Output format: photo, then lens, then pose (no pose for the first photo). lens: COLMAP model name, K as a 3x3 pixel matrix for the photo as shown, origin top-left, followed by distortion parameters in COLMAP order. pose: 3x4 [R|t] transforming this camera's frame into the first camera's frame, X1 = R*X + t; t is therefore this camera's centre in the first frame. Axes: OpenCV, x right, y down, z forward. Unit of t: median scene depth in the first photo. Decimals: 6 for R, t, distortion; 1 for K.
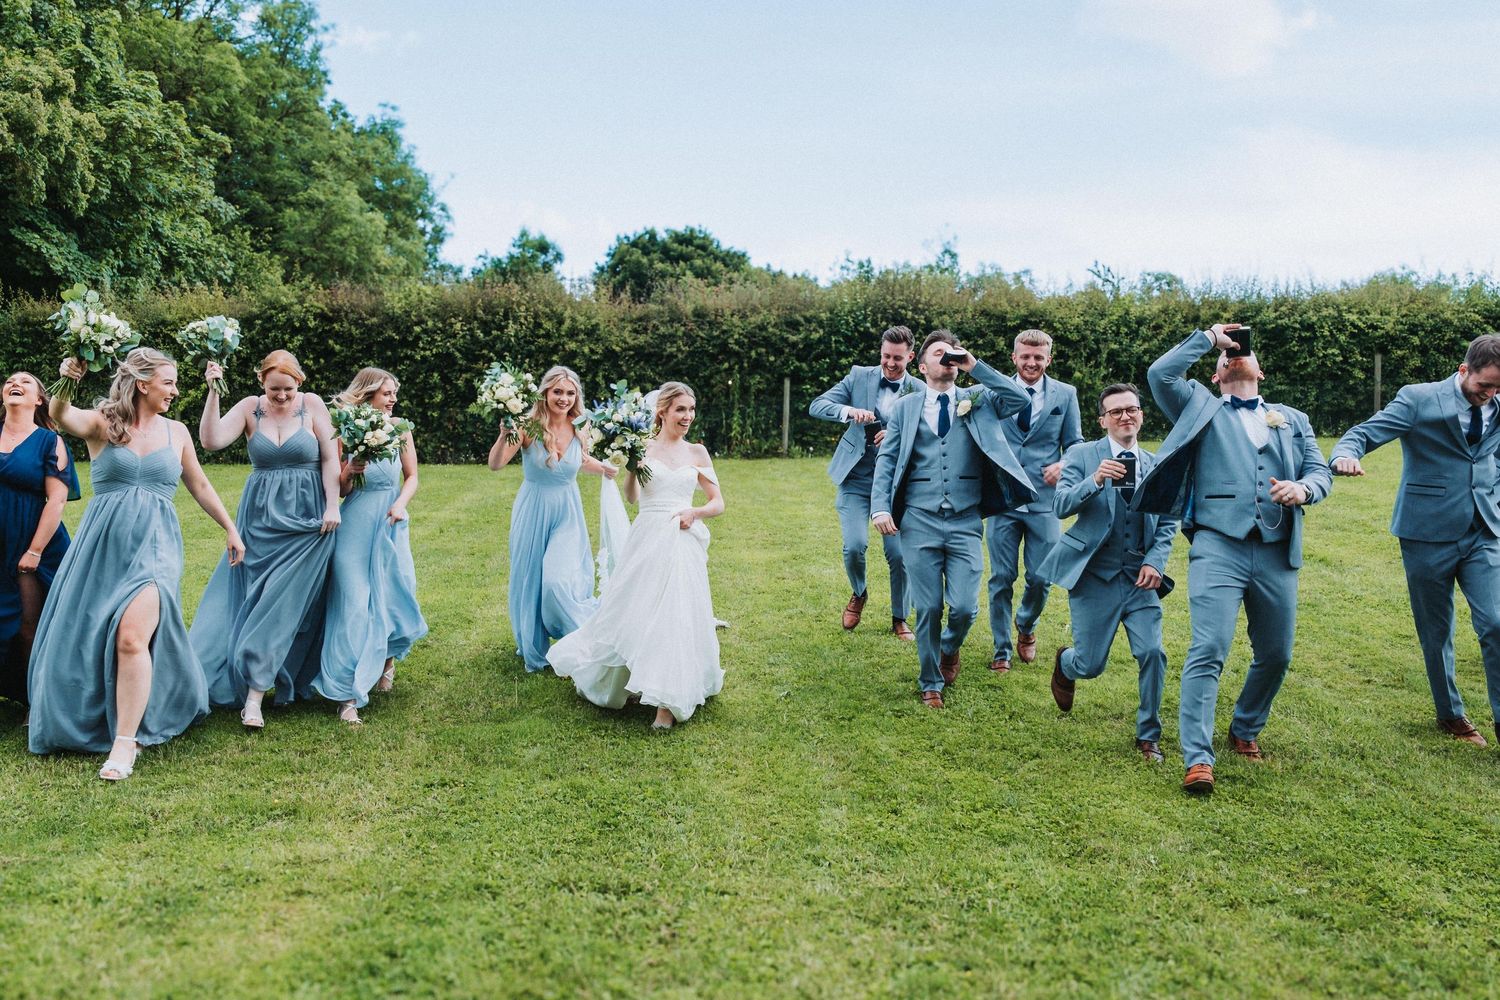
lens RADIAL K [[1428.8, 0, 750.0], [0, 1428.8, 500.0], [0, 0, 1]] dist [-0.004217, 0.018866]
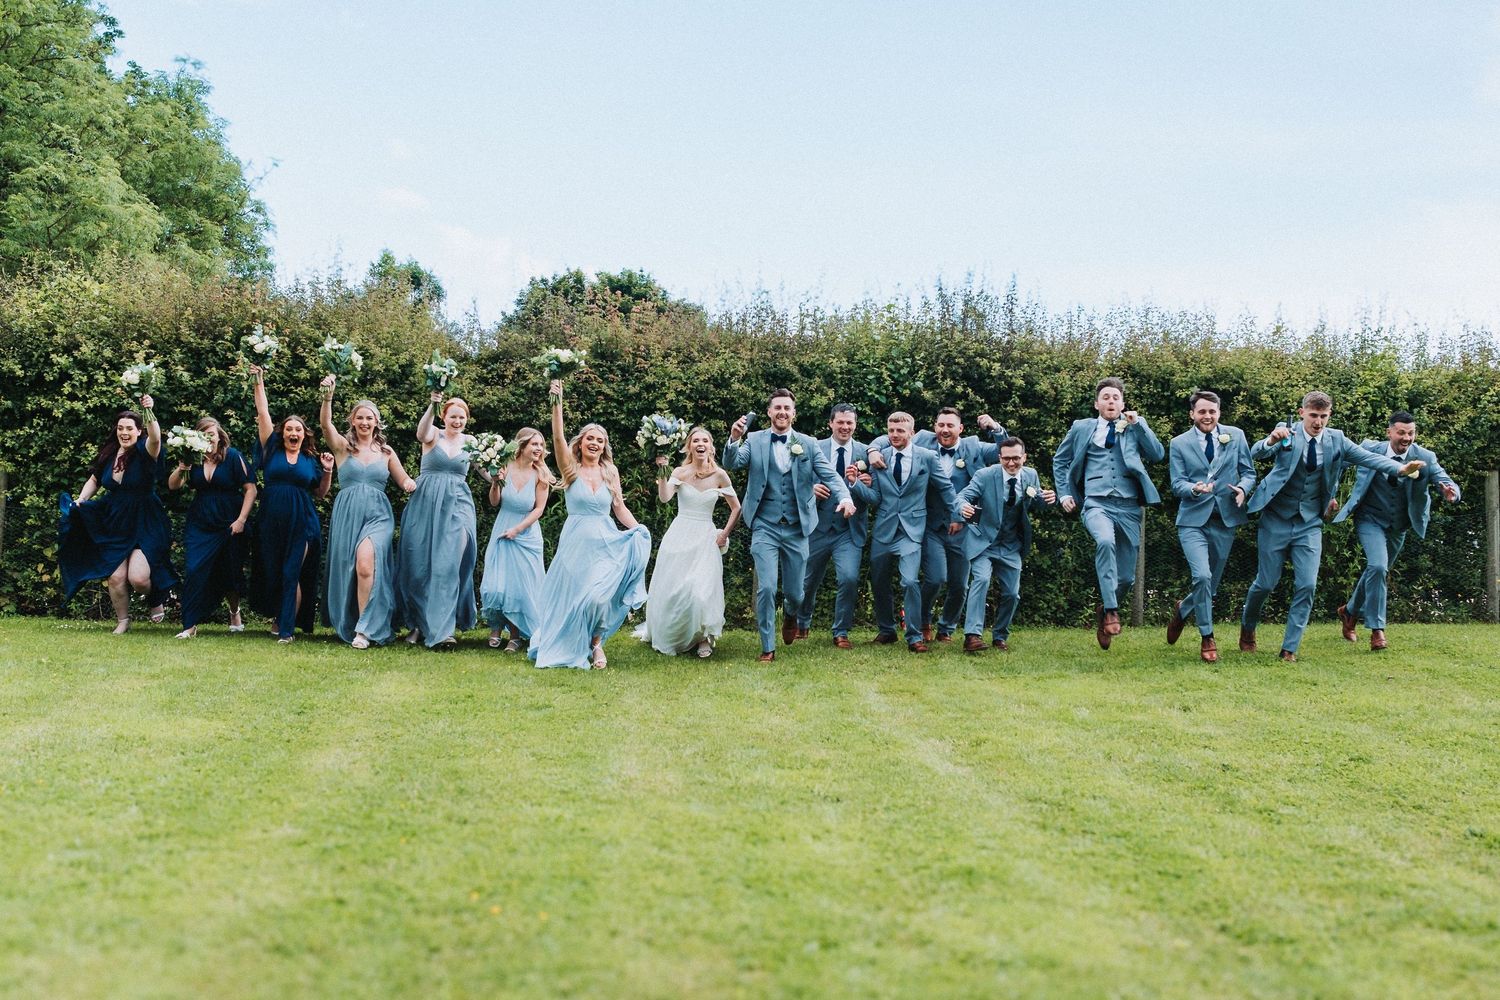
lens RADIAL K [[1578.6, 0, 712.4], [0, 1578.6, 502.9], [0, 0, 1]] dist [-0.011651, -0.012333]
pose [[0.999310, 0.036473, 0.006962, 0.001991], [-0.035950, 0.997272, -0.064465, -0.024941], [-0.009294, 0.064170, 0.997896, 0.275484]]
